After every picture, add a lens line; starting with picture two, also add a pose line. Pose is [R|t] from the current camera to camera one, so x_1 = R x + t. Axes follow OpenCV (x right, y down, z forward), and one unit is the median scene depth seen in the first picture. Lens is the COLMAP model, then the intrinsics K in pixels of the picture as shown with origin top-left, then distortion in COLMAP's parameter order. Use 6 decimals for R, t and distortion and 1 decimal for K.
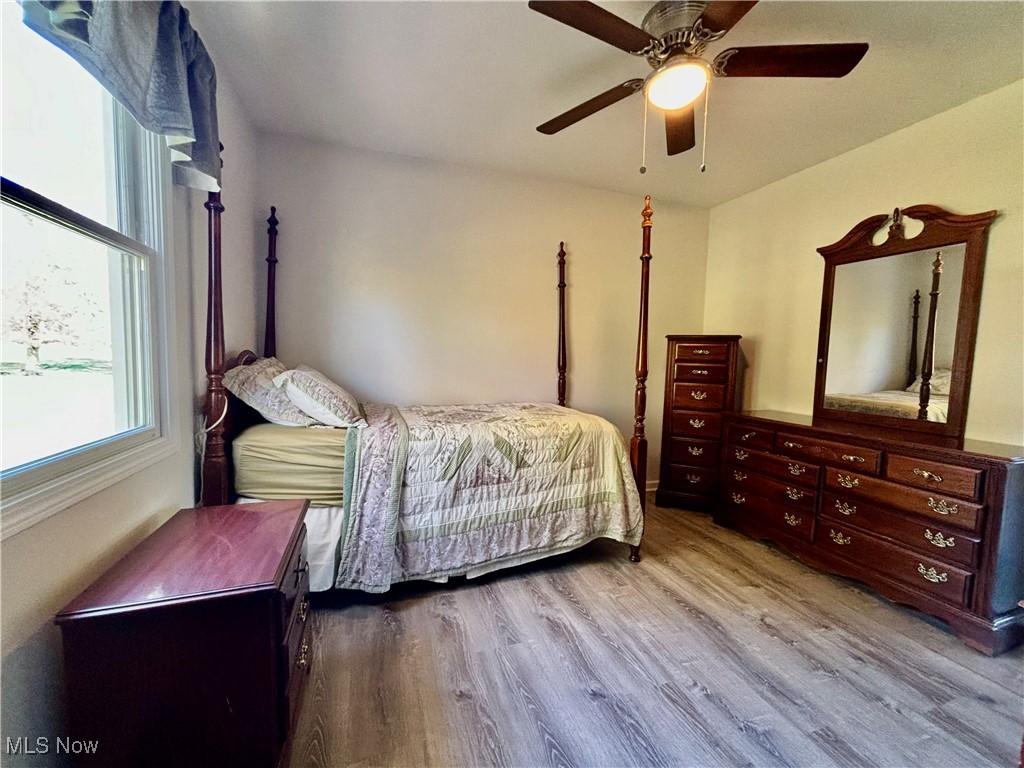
lens RADIAL K [[410.9, 0, 510.4], [0, 410.9, 385.5], [0, 0, 1]] dist [0.000632, -0.000053]
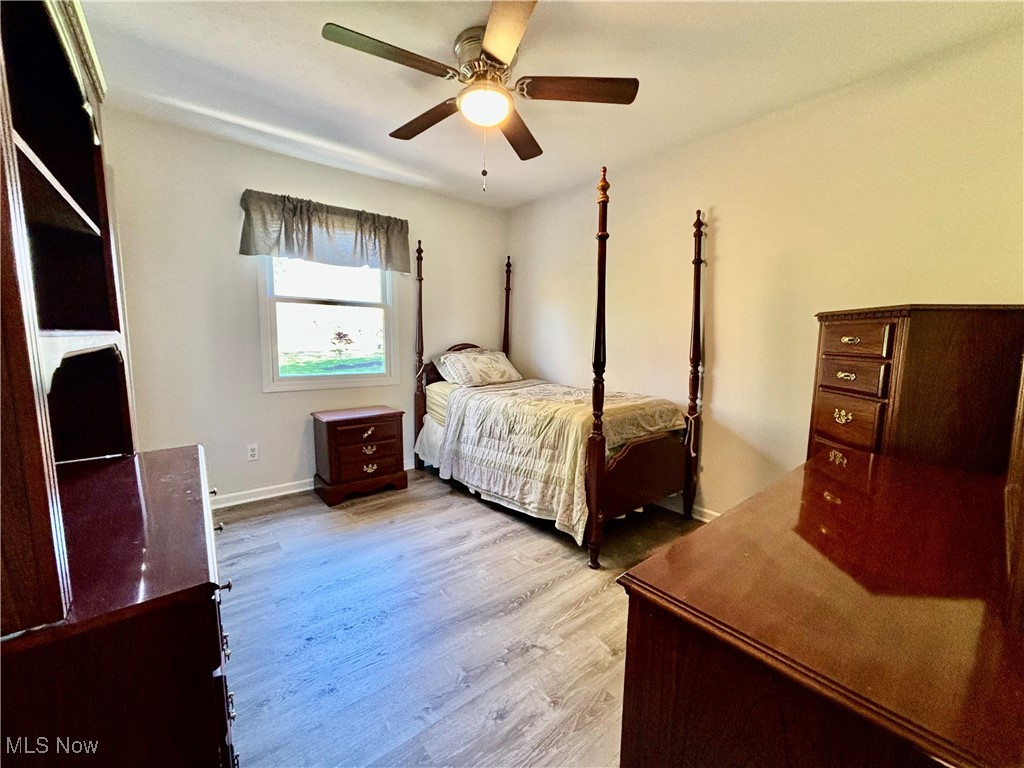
lens RADIAL K [[410.9, 0, 510.4], [0, 410.9, 385.5], [0, 0, 1]] dist [0.000632, -0.000053]
pose [[0.332025, 0.088029, -0.939154, 1.217878], [-0.069916, 0.995194, 0.068564, -0.036294], [0.940676, 0.042897, 0.336584, 0.559156]]
